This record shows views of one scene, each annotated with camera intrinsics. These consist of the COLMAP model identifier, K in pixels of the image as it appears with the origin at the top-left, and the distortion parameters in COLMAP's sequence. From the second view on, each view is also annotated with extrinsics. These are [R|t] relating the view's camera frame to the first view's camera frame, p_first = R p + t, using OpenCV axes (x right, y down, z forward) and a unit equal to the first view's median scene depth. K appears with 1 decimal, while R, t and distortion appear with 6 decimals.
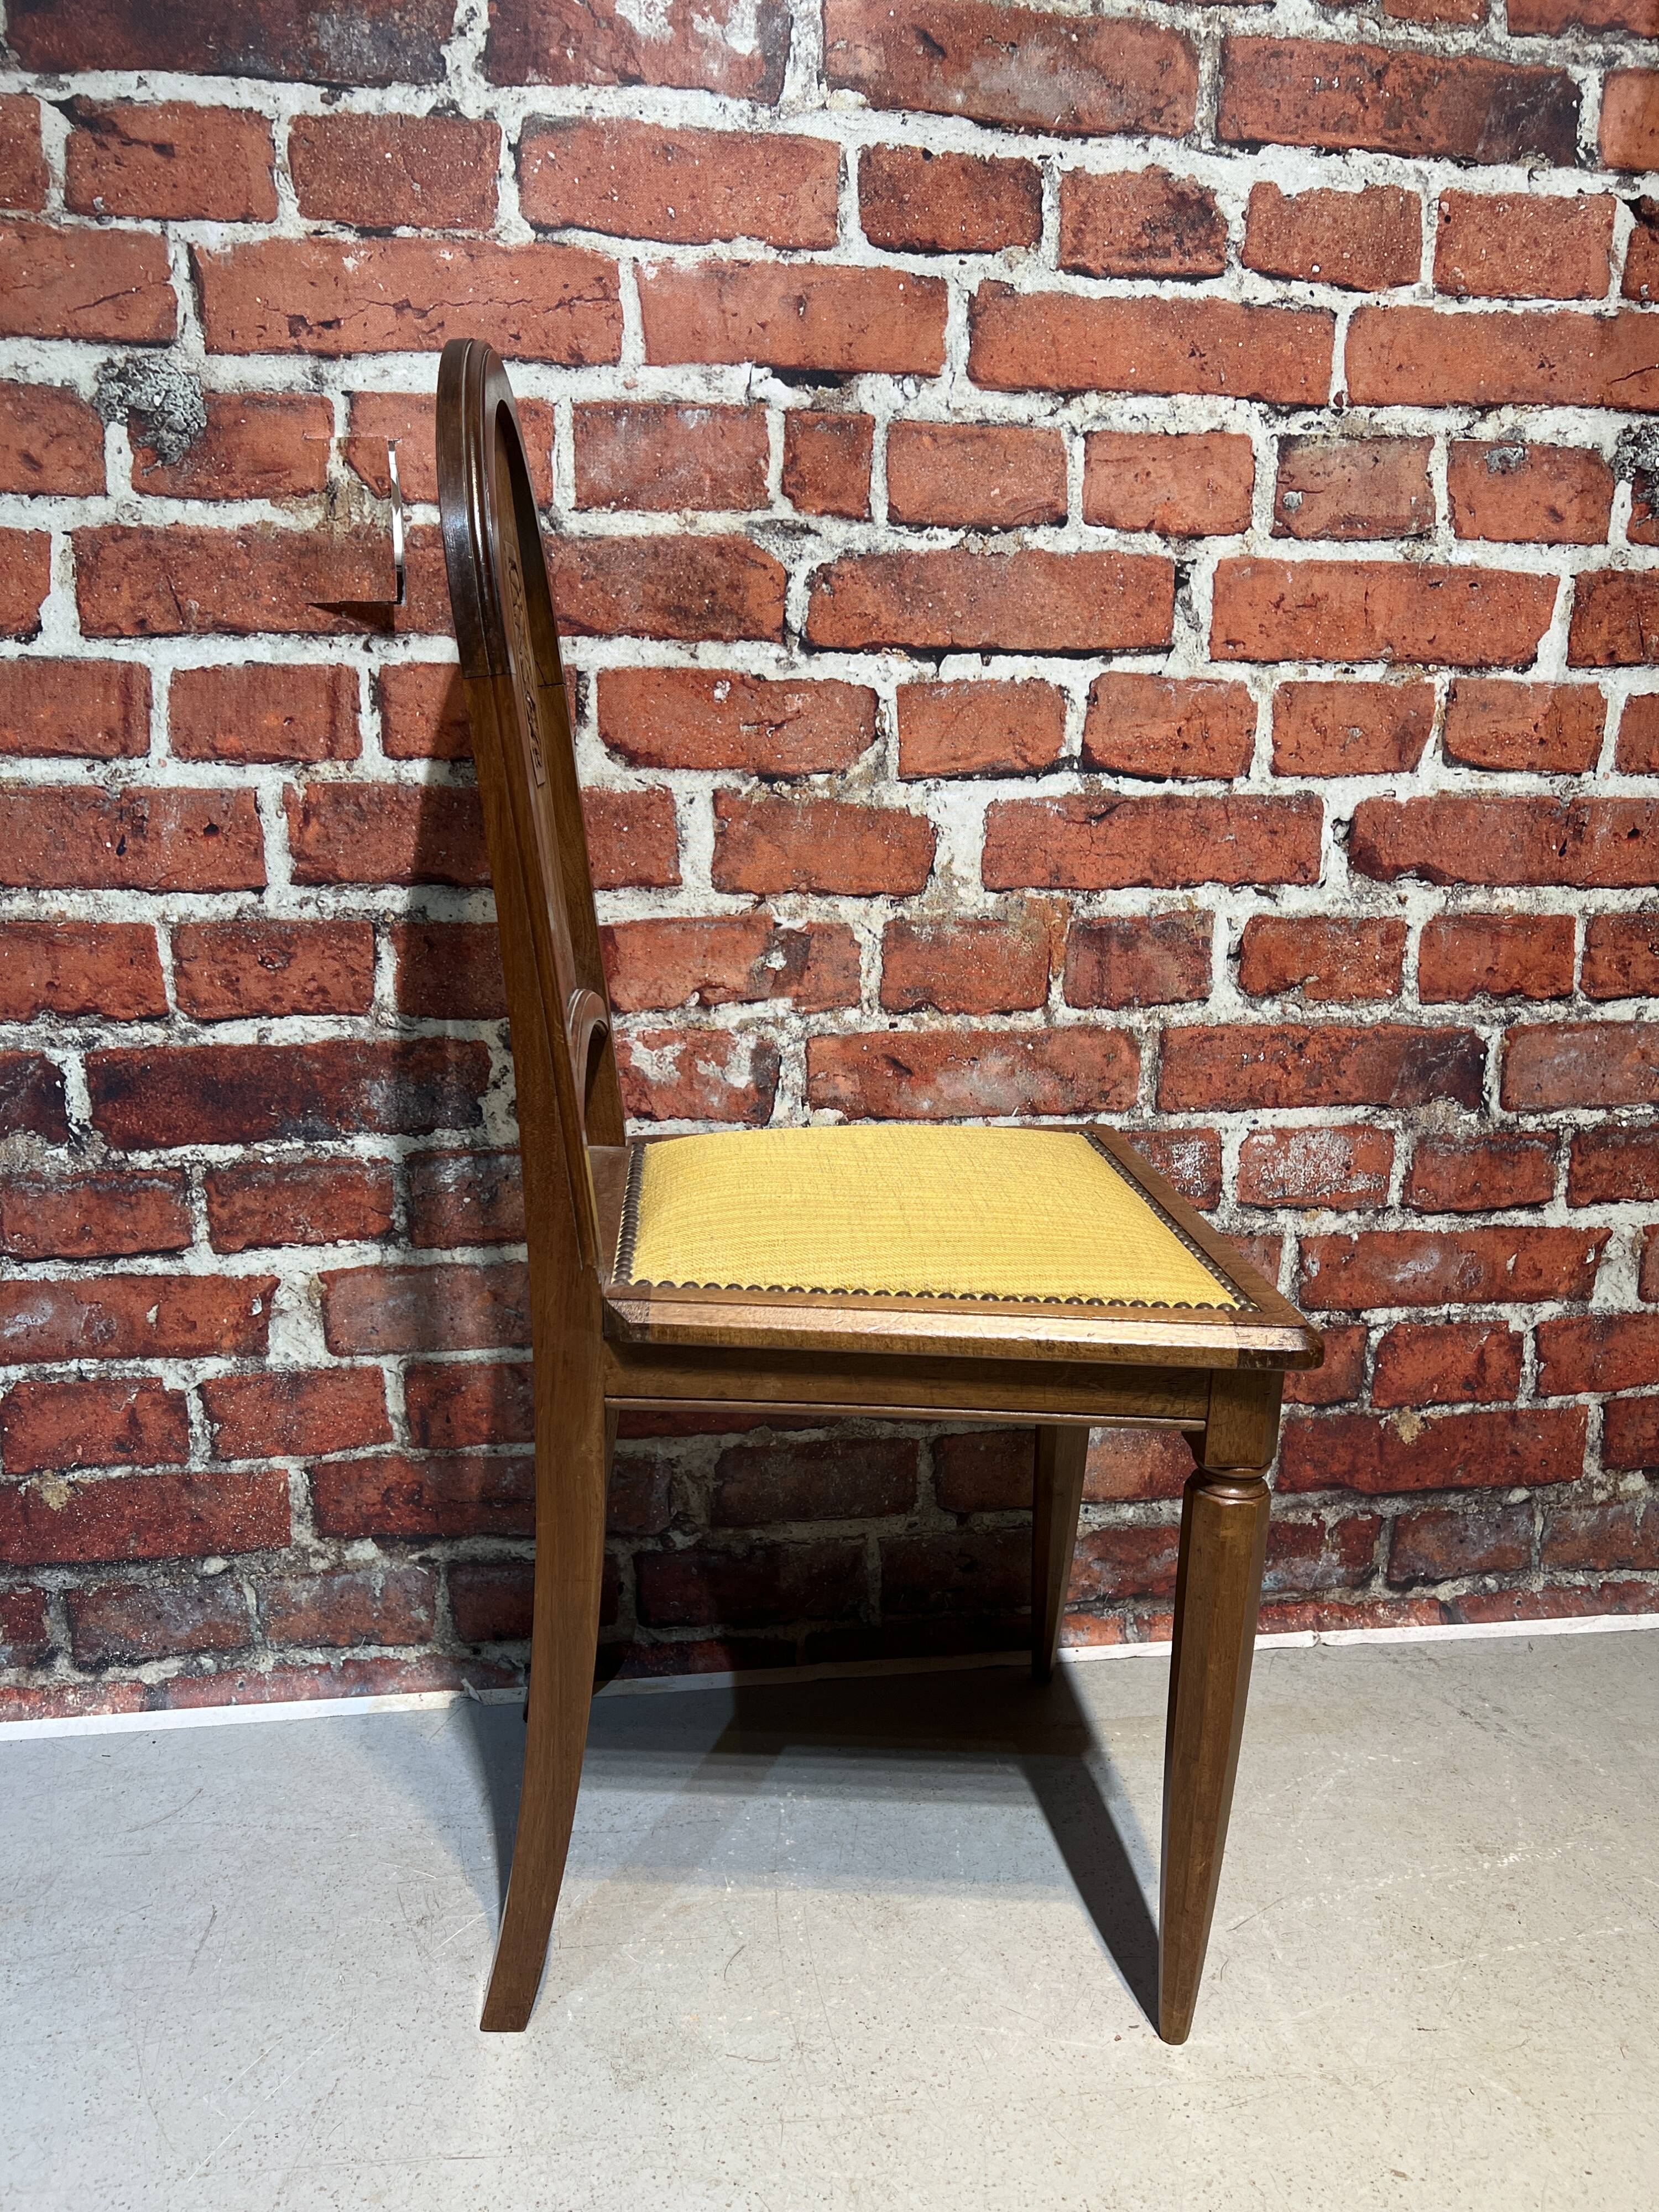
lens RADIAL K [[1665.0, 0, 816.0], [0, 1665.0, 1115.6], [0, 0, 1]] dist [0.031941, -0.046170]
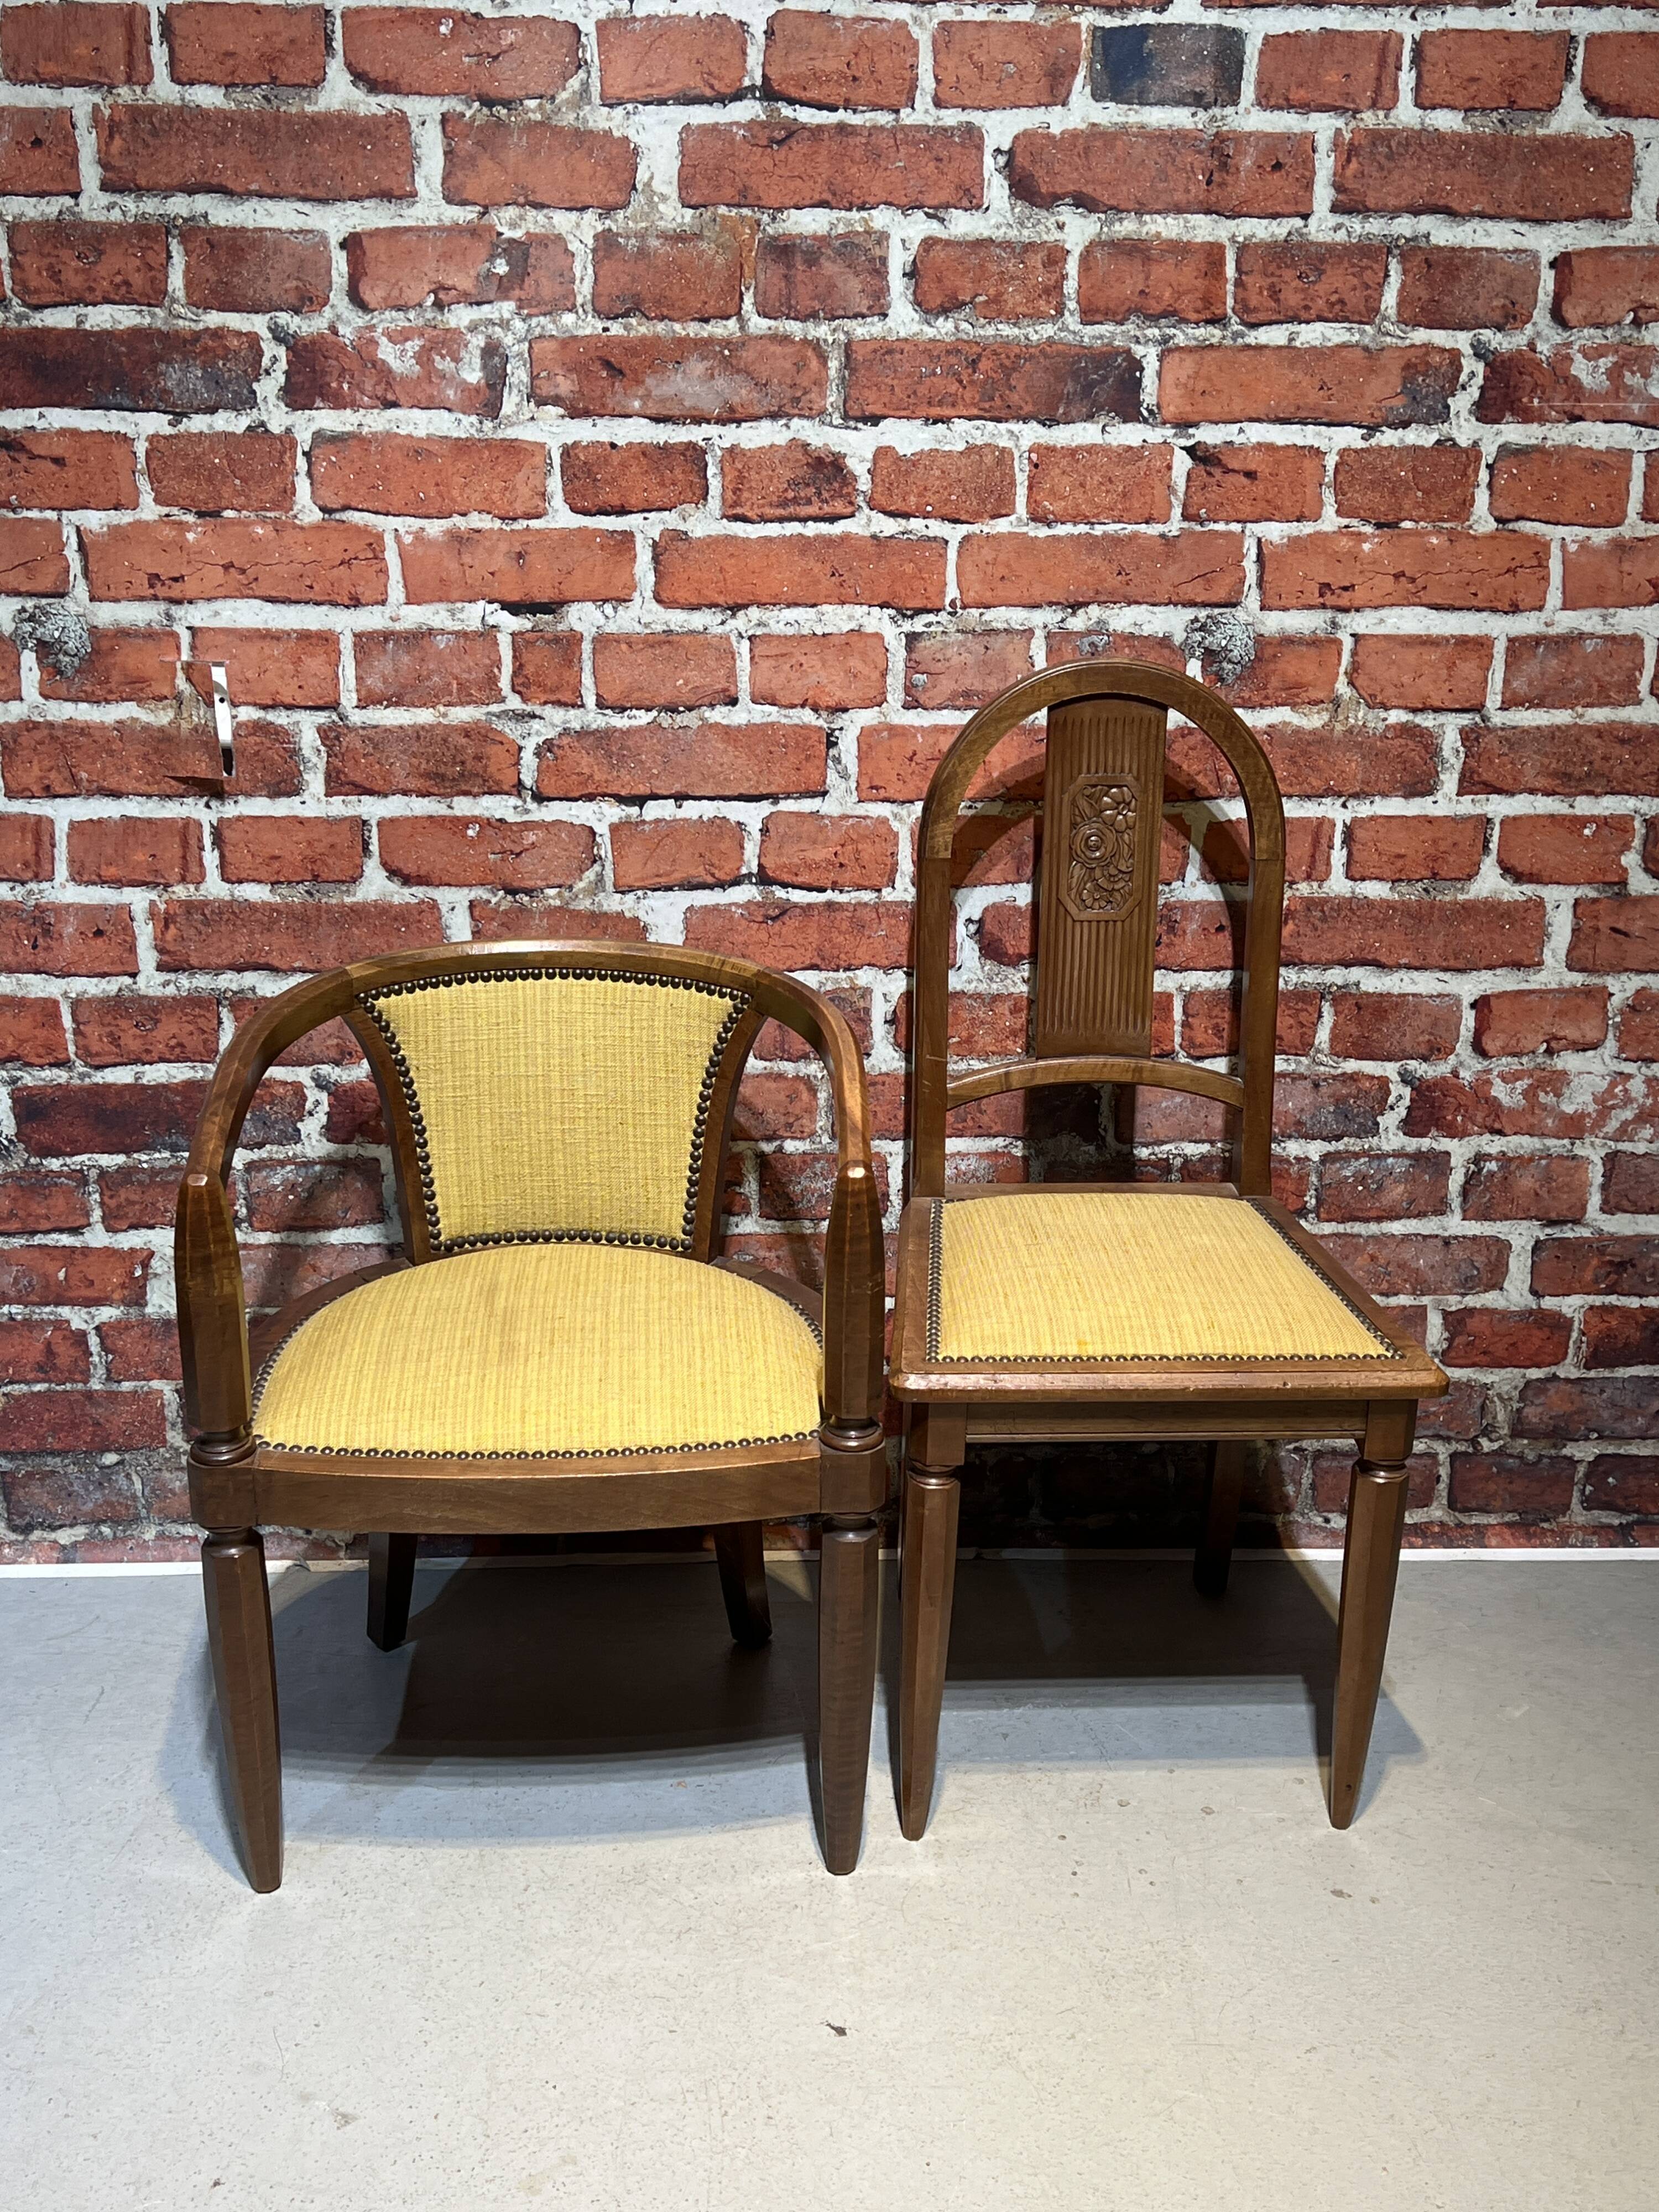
lens RADIAL K [[2317.9, 0, 823.3], [0, 2317.9, 1105.1], [0, 0, 1]] dist [0.071535, 0.000000]
pose [[0.995870, 0.030367, -0.085560, 0.375085], [-0.022495, 0.995550, 0.091508, -0.204652], [0.087958, -0.089206, 0.992122, -0.811603]]
